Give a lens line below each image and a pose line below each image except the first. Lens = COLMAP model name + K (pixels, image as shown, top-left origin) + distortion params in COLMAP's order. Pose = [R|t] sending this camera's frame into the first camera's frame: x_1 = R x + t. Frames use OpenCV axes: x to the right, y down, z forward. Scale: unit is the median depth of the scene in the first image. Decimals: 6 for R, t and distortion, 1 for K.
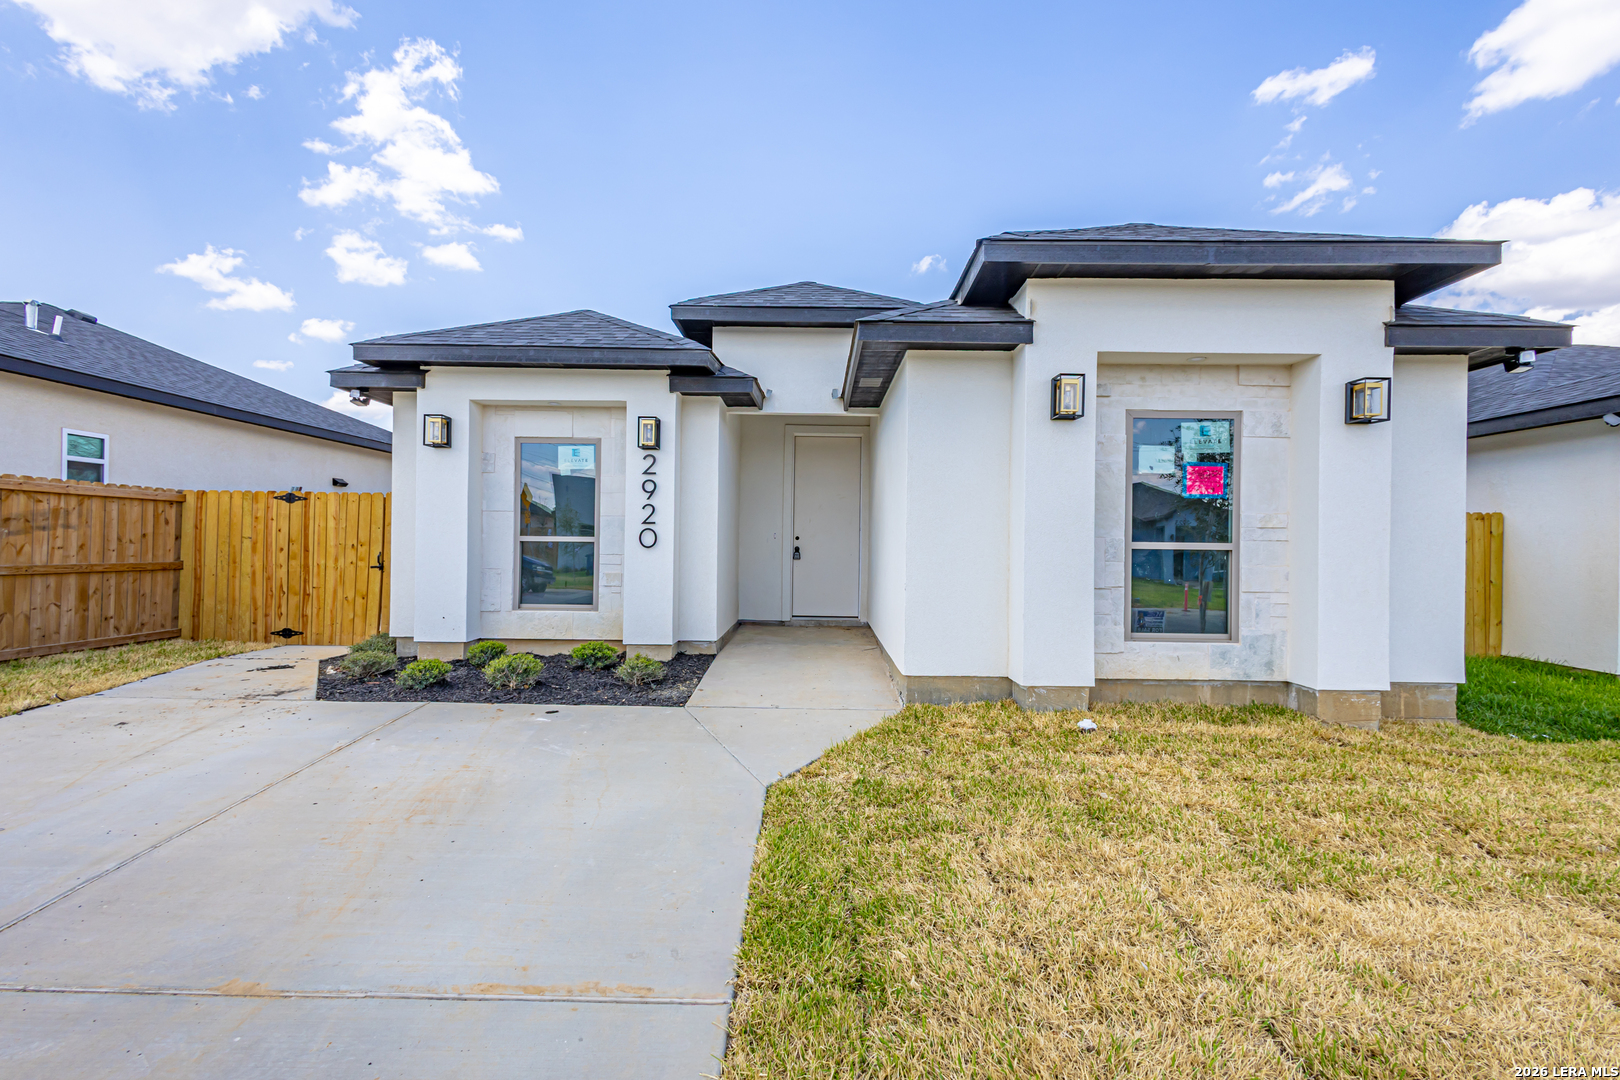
lens RADIAL K [[741.7, 0, 816.9], [0, 741.7, 536.2], [0, 0, 1]] dist [0.012967, -0.003219]
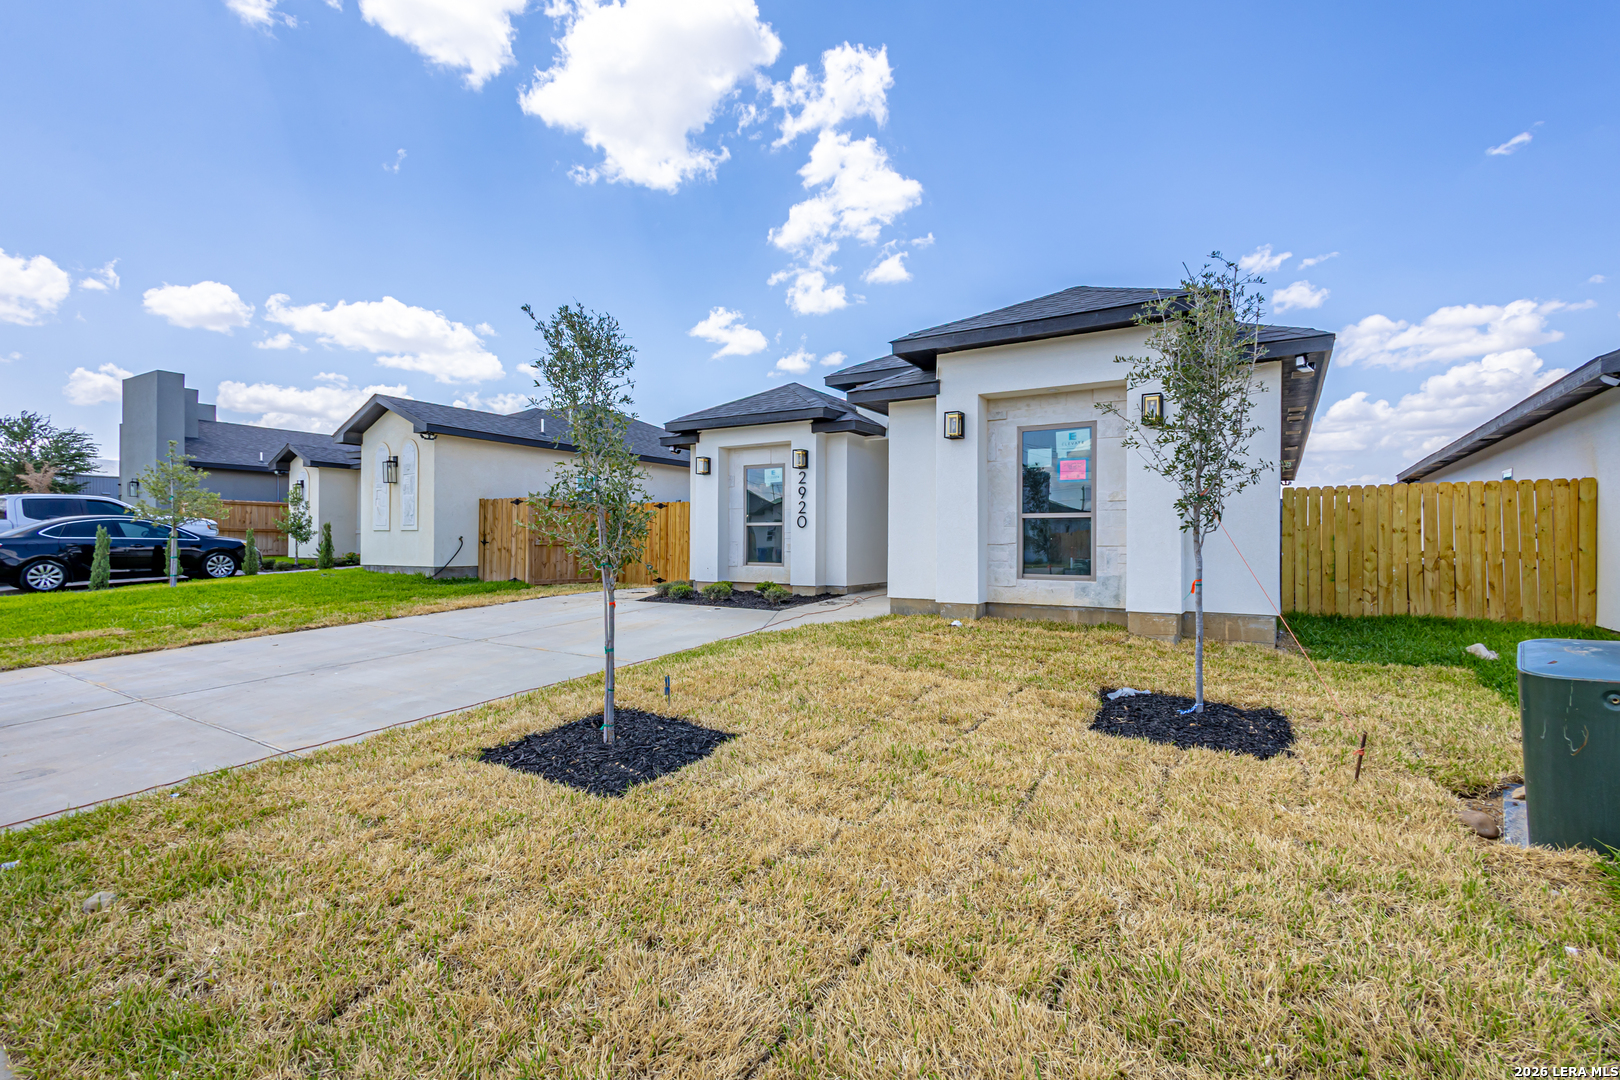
lens RADIAL K [[741.7, 0, 815.0], [0, 741.7, 537.1], [0, 0, 1]] dist [0.012967, -0.003219]
pose [[0.849037, -0.013076, -0.528172, 0.674968], [0.012367, 0.999912, -0.004874, 0.045175], [0.528189, -0.002394, 0.849124, -0.397655]]
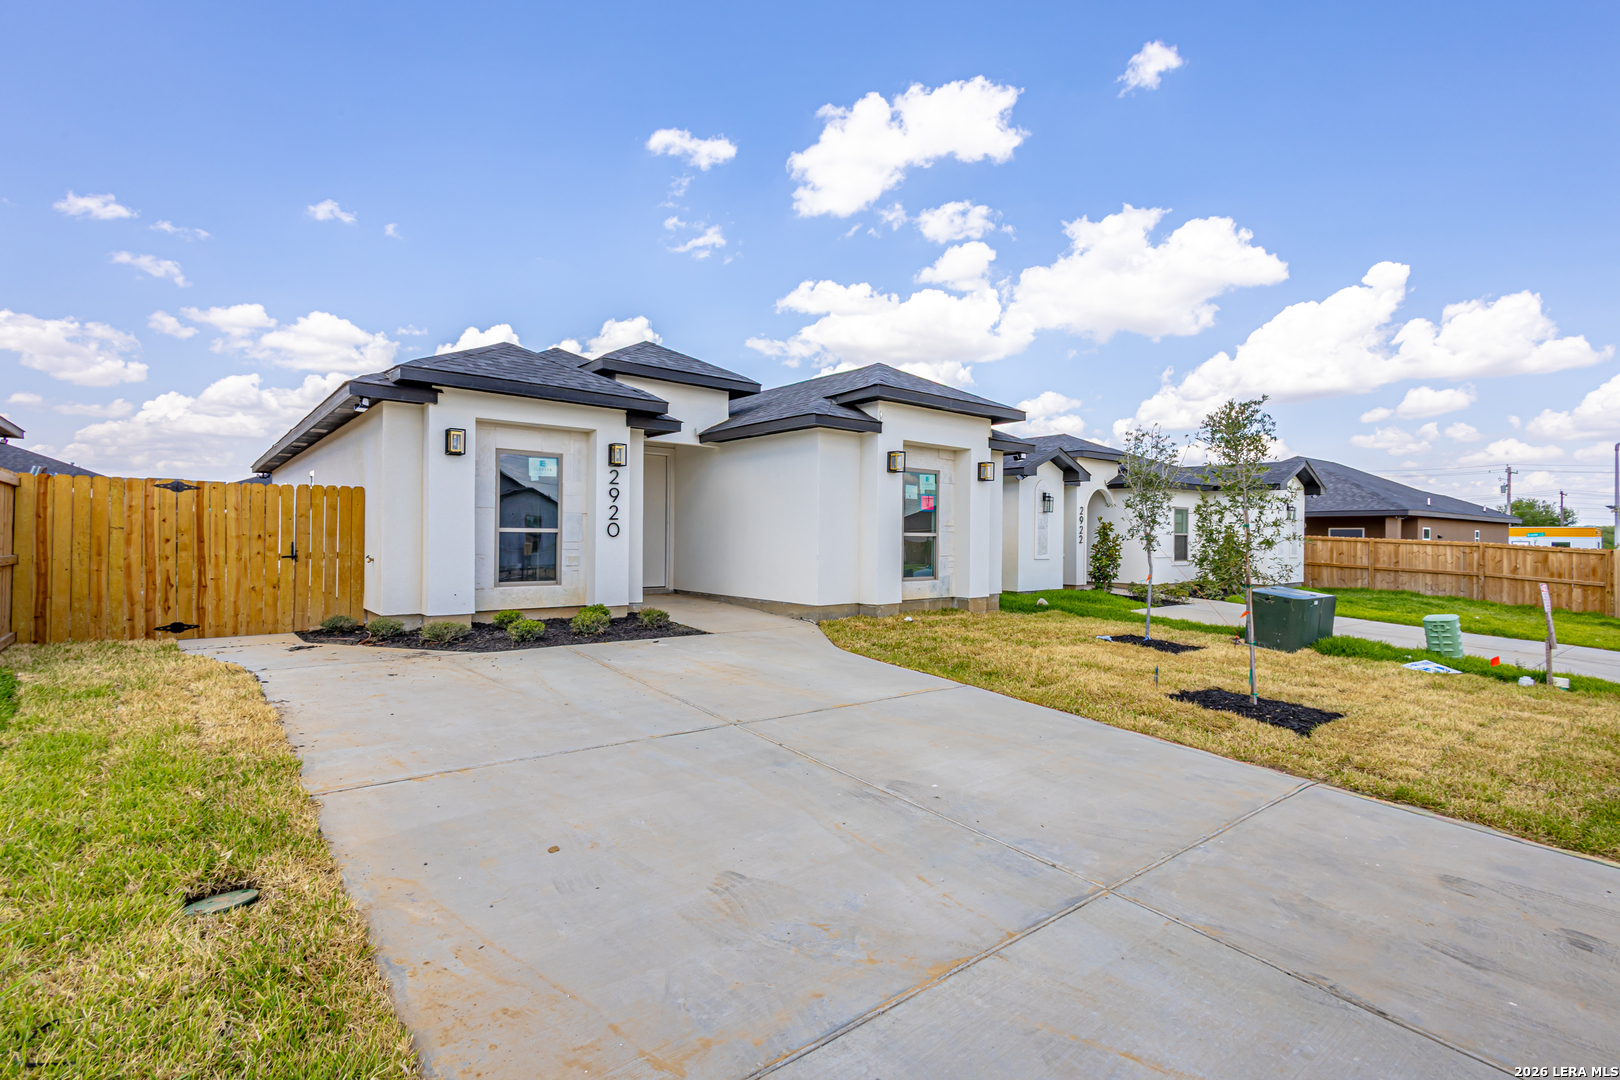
lens RADIAL K [[741.7, 0, 816.1], [0, 741.7, 540.9], [0, 0, 1]] dist [0.012967, -0.003219]
pose [[0.771079, -0.005514, 0.636716, -0.821374], [-0.002215, 0.999933, 0.011342, 0.006761], [-0.636736, -0.010156, 0.771015, -0.318089]]
